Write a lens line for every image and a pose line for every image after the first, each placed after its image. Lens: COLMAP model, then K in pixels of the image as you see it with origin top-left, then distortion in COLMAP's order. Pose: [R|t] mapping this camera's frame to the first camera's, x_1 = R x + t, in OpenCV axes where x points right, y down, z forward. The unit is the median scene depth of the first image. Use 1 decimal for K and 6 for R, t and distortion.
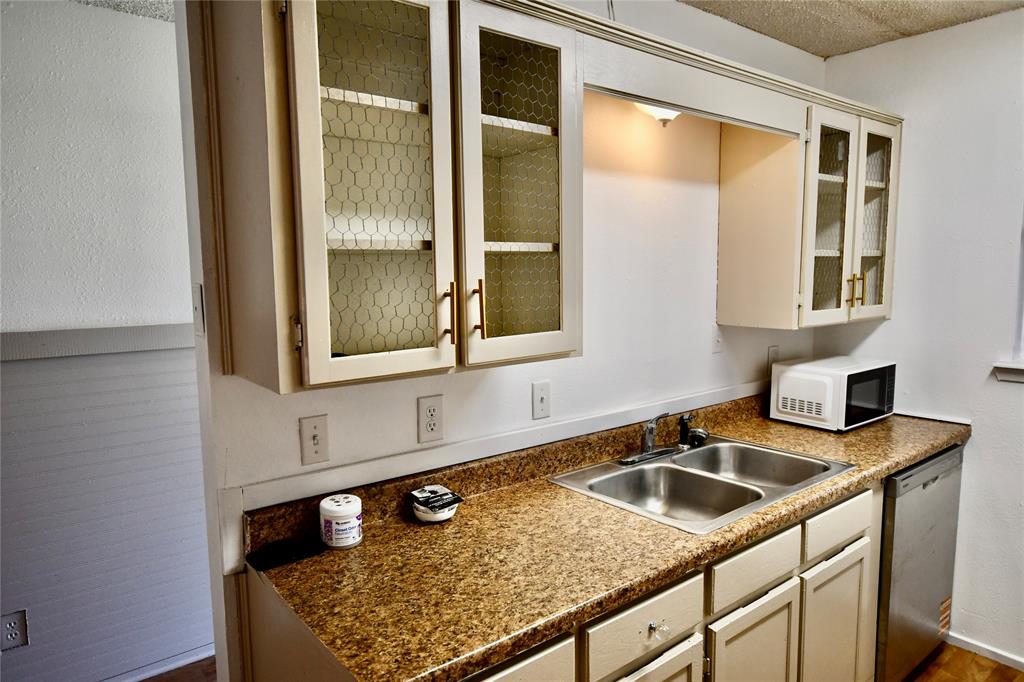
lens RADIAL K [[618.6, 0, 512.0], [0, 618.6, 340.1], [0, 0, 1]] dist [-0.009213, 0.005717]
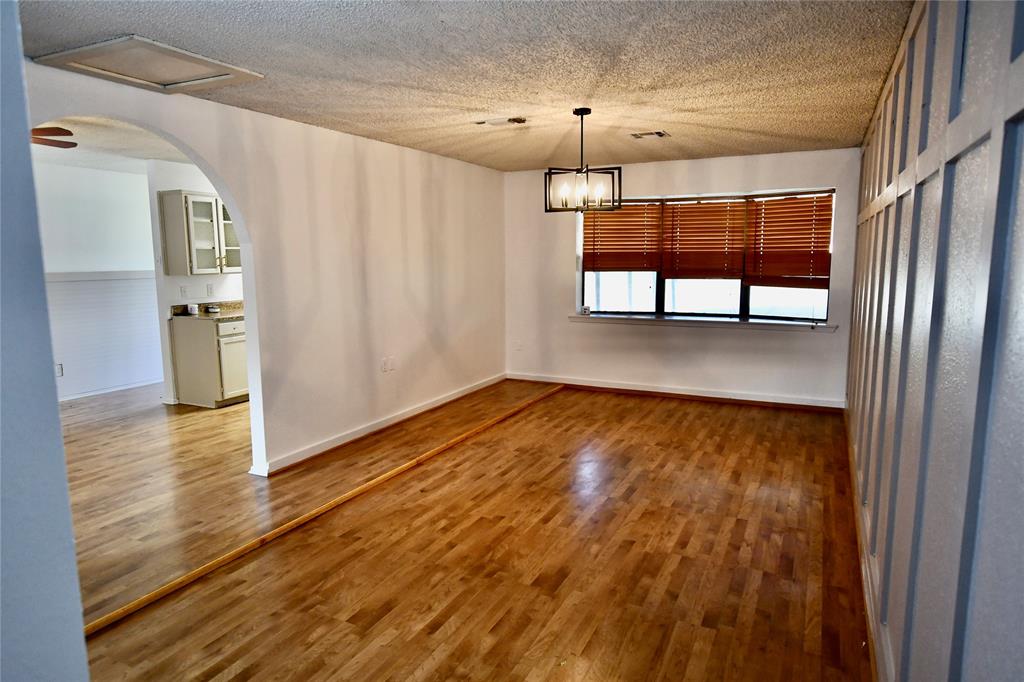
lens RADIAL K [[618.6, 0, 510.3], [0, 618.6, 341.4], [0, 0, 1]] dist [-0.009213, 0.005717]
pose [[0.896981, -0.064092, 0.437399, -0.201579], [0.052286, 0.997871, 0.038993, 0.505017], [-0.438967, -0.012106, 0.898422, -4.329334]]
